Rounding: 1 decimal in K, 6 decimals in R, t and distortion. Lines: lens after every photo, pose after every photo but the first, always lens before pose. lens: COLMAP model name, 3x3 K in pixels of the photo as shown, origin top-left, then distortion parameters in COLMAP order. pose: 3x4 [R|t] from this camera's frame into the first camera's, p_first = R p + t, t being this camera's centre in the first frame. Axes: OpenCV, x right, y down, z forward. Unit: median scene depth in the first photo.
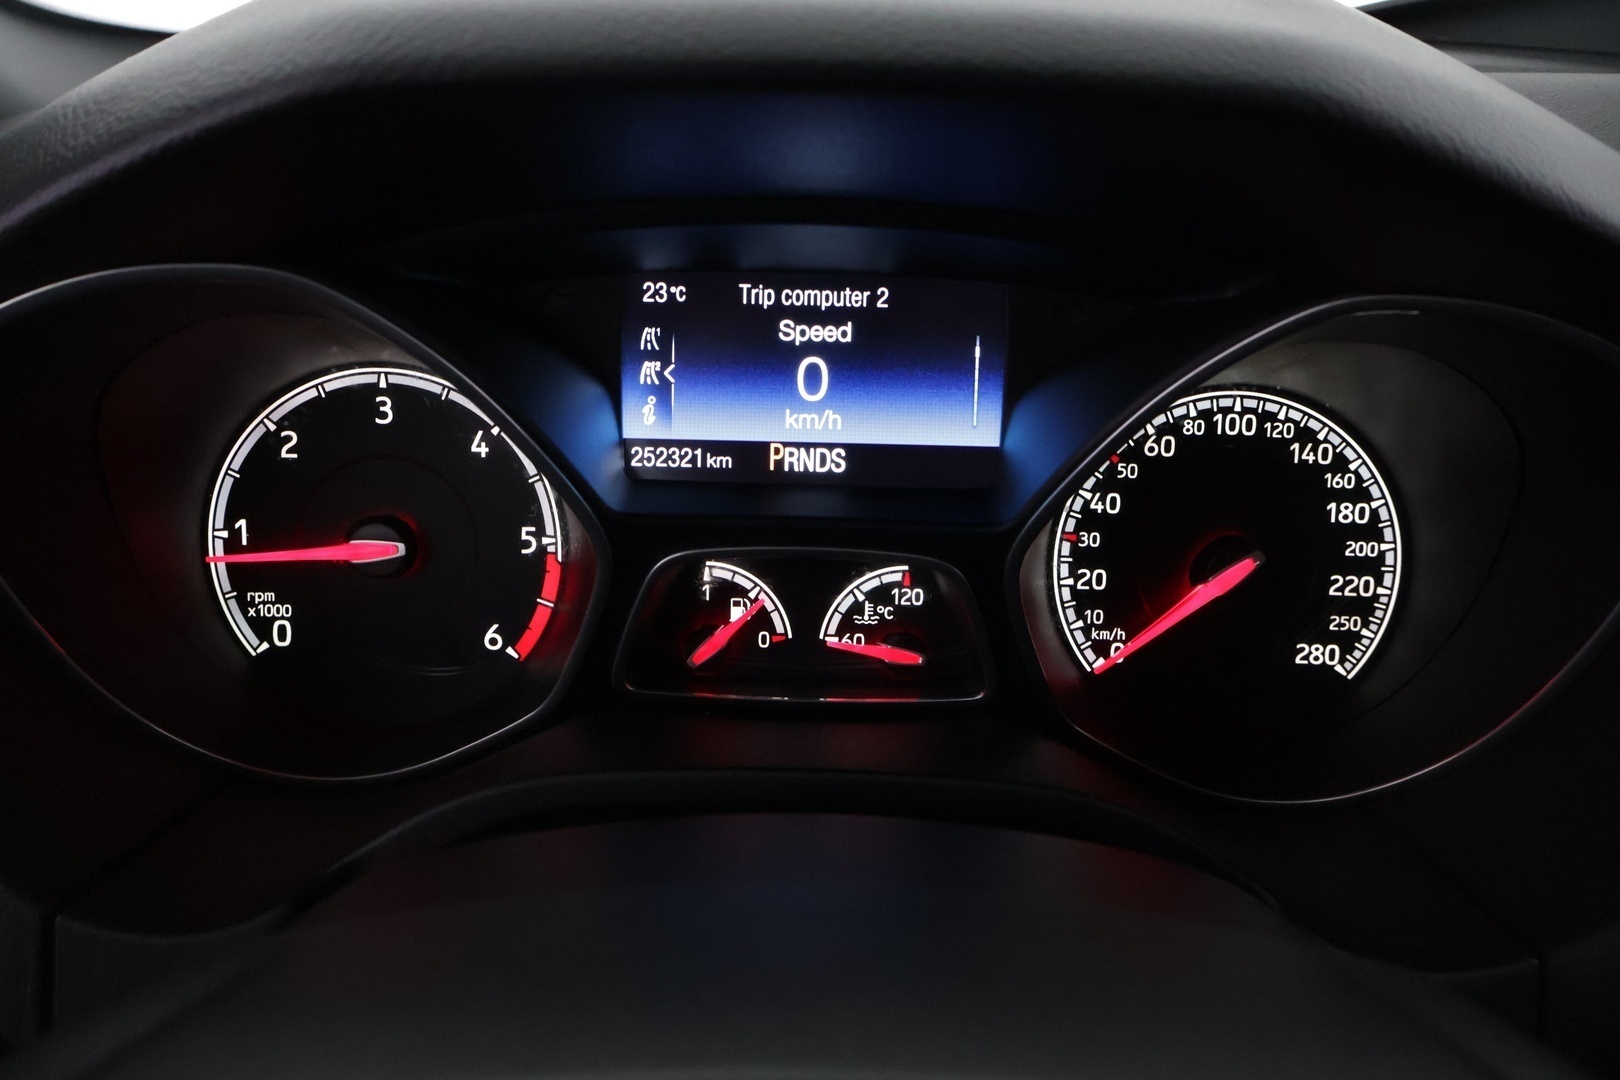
lens RADIAL K [[1356.4, 0, 806.0], [0, 1356.4, 552.9], [0, 0, 1]] dist [-0.005907, 0.015733]
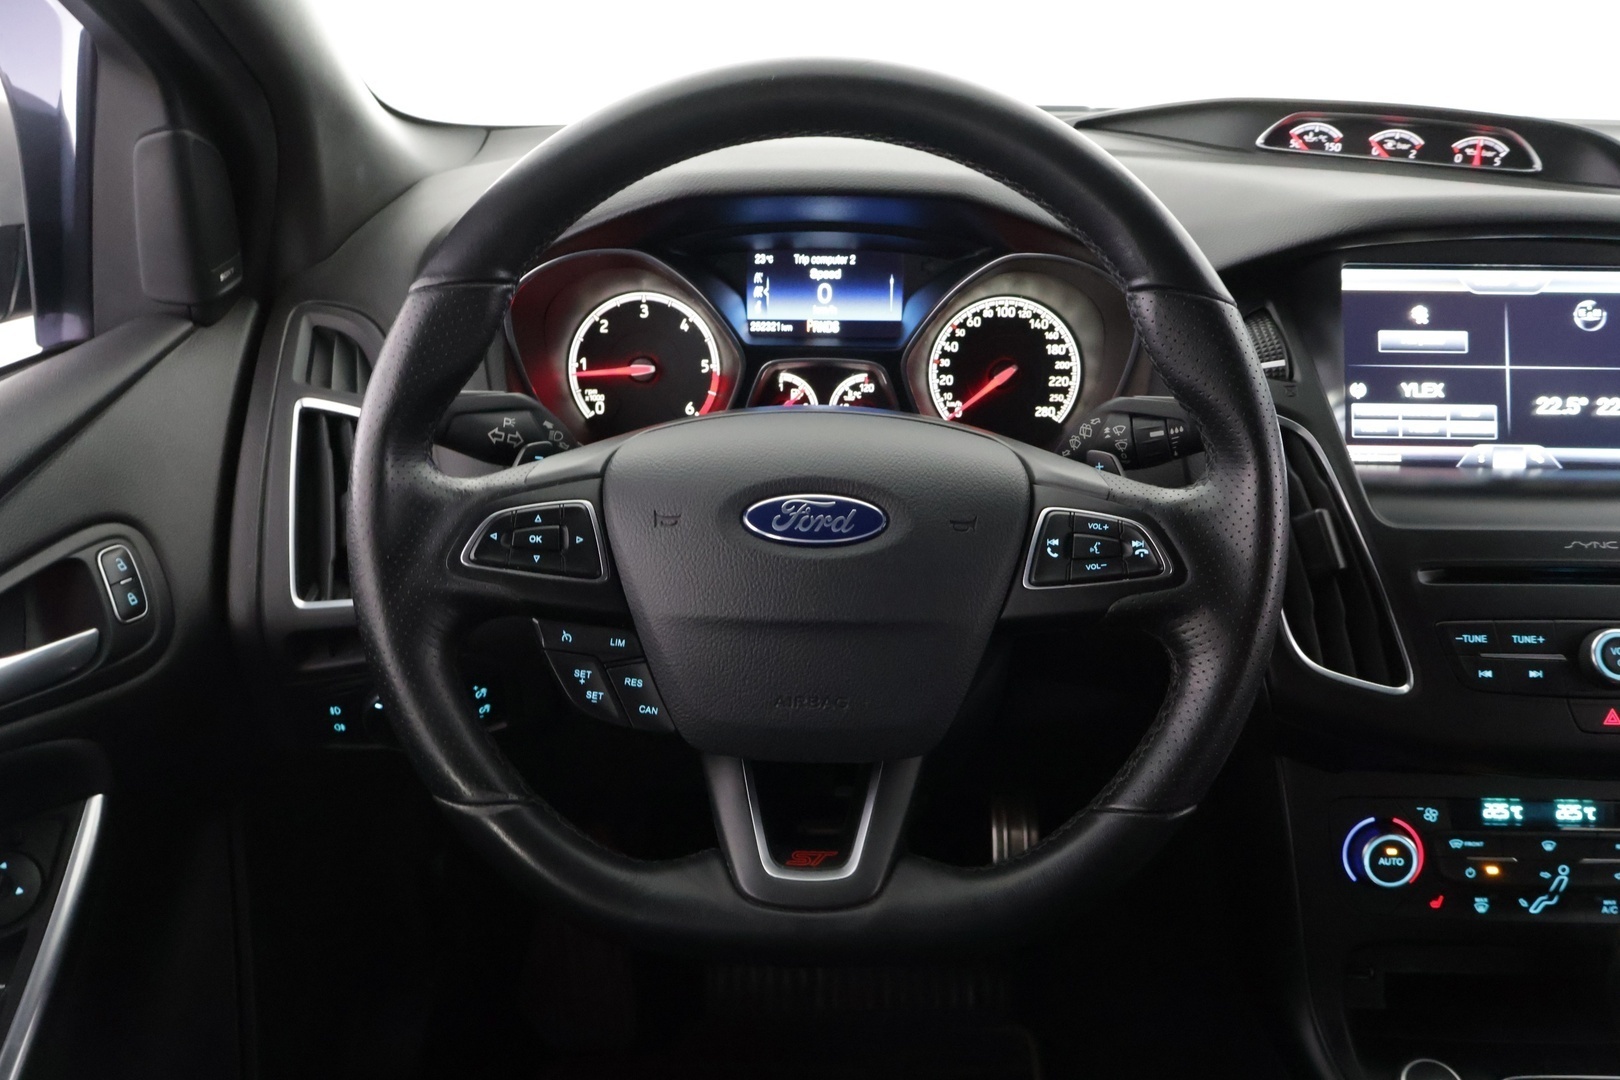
lens RADIAL K [[1356.4, 0, 803.3], [0, 1356.4, 544.7], [0, 0, 1]] dist [-0.005907, 0.015733]
pose [[0.999559, -0.009345, -0.028199, 0.028939], [0.009642, 0.999899, 0.010417, 0.279285], [0.028098, -0.010684, 0.999548, -1.354478]]
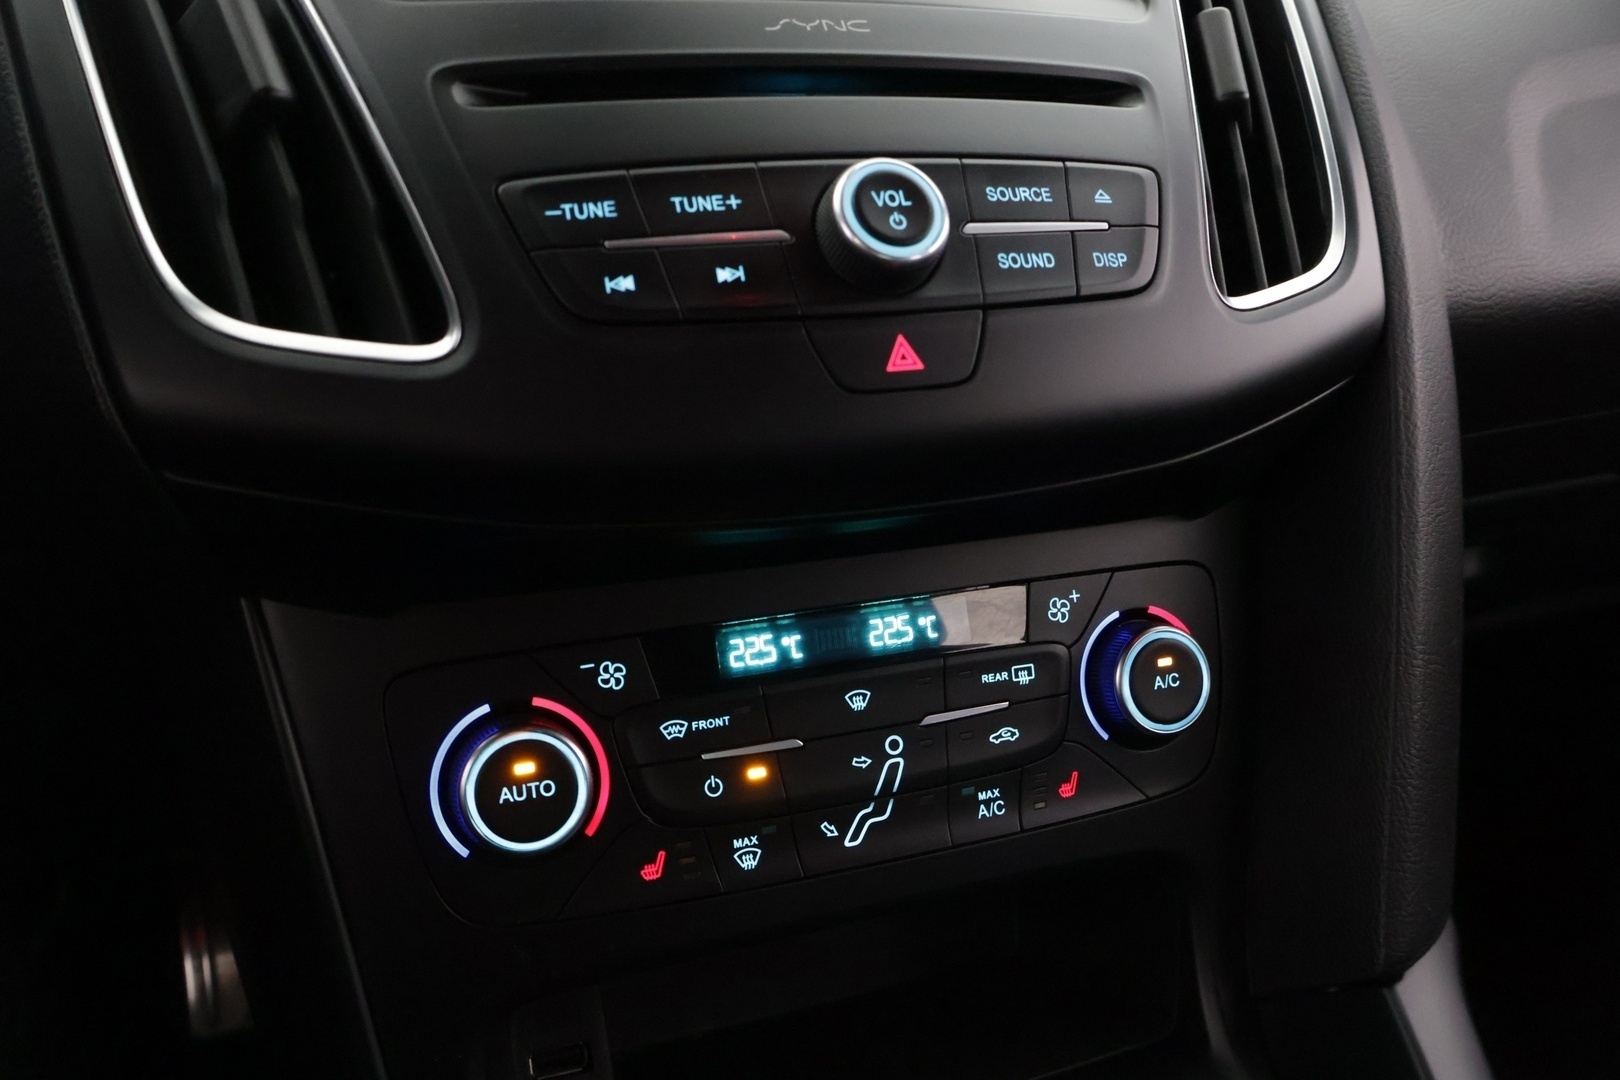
lens RADIAL K [[1356.4, 0, 809.9], [0, 1356.4, 546.3], [0, 0, 1]] dist [-0.005907, 0.015733]
pose [[0.933620, -0.132071, 0.333033, 0.692084], [0.155759, 0.986754, -0.045334, 0.663428], [-0.322634, 0.094198, 0.941825, -0.292588]]
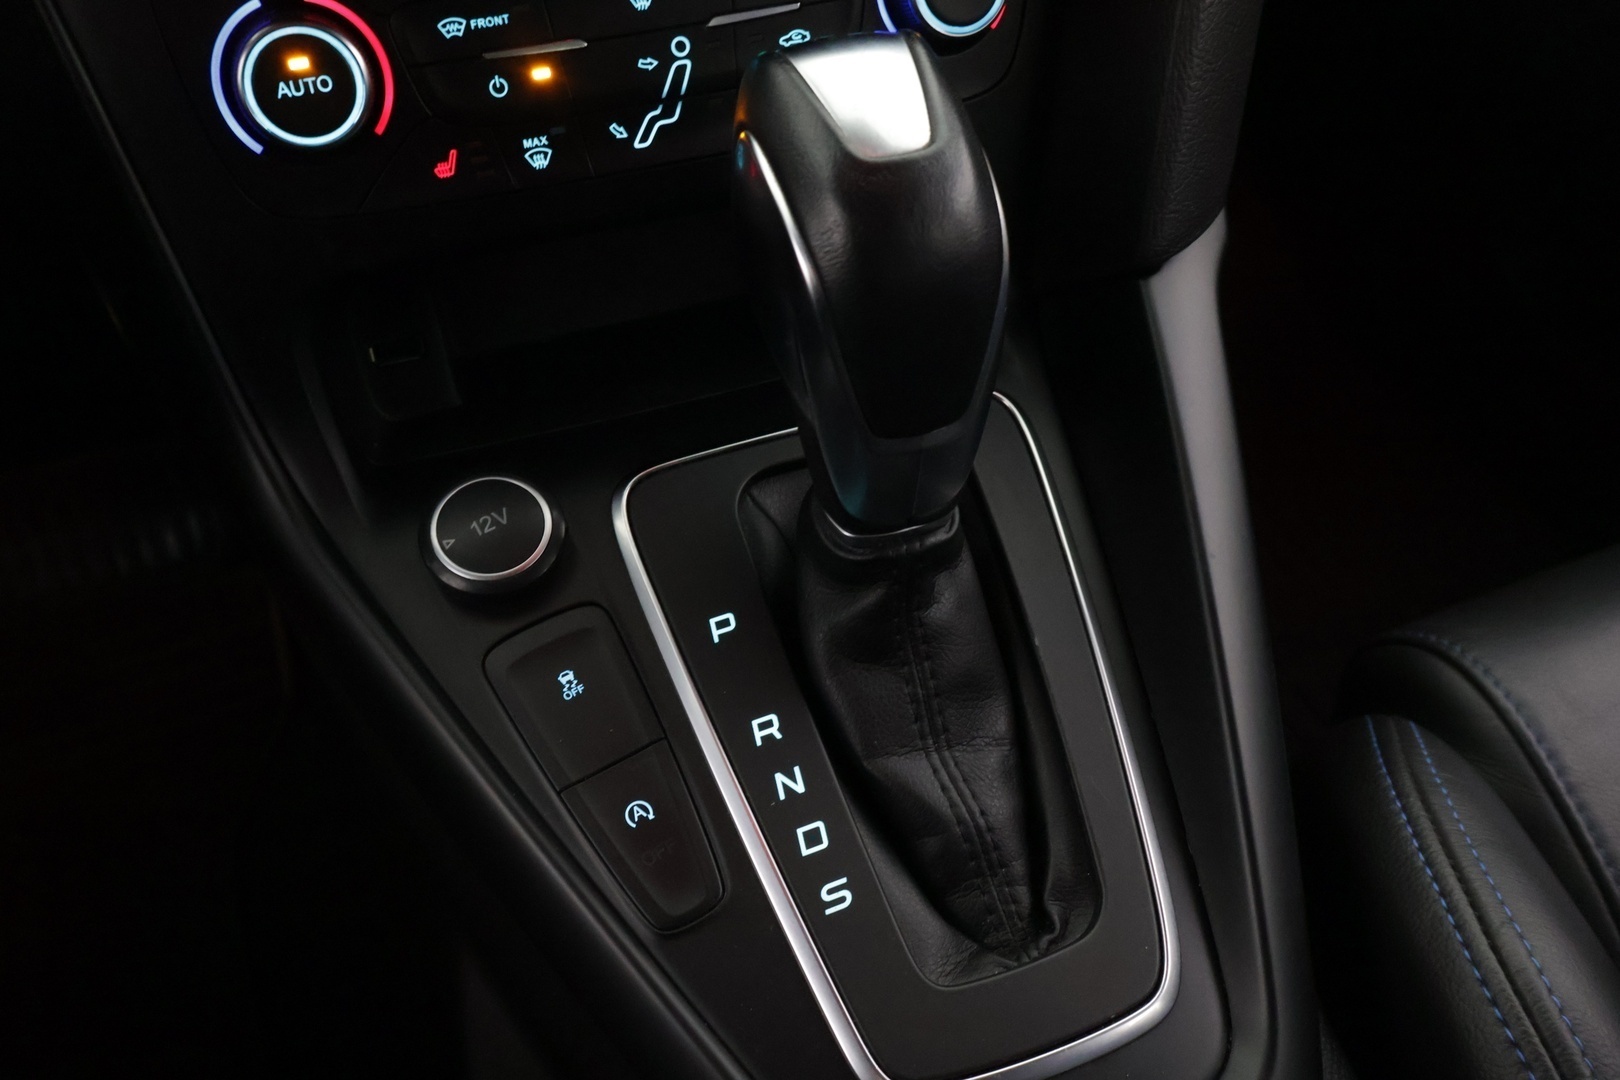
lens RADIAL K [[1356.4, 0, 802.4], [0, 1356.4, 528.6], [0, 0, 1]] dist [-0.005907, 0.015733]
pose [[0.930731, -0.267243, 0.249640, 0.788885], [0.161472, 0.912794, 0.375146, 0.729465], [-0.328125, -0.308850, 0.892718, -0.397687]]
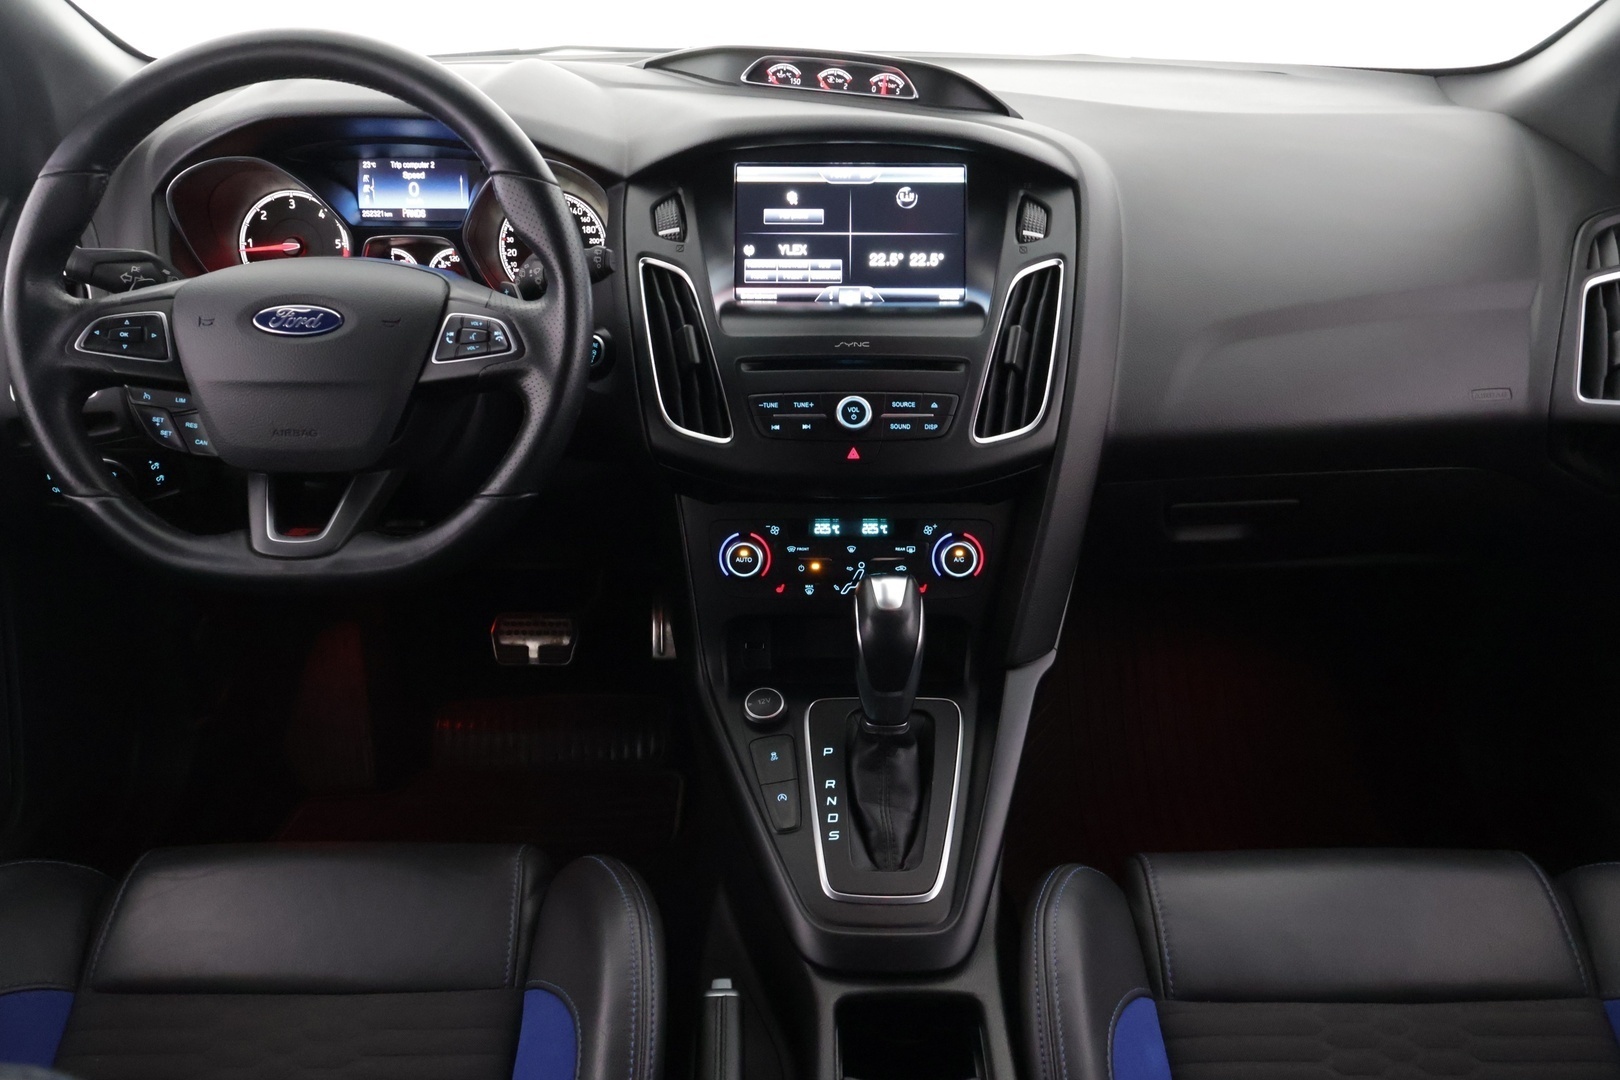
lens RADIAL K [[1356.4, 0, 803.0], [0, 1356.4, 532.1], [0, 0, 1]] dist [-0.005907, 0.015733]
pose [[0.999751, -0.020075, -0.009710, 0.936927], [0.020521, 0.998624, 0.048263, 0.552592], [0.008728, -0.048451, 0.998787, -2.294149]]
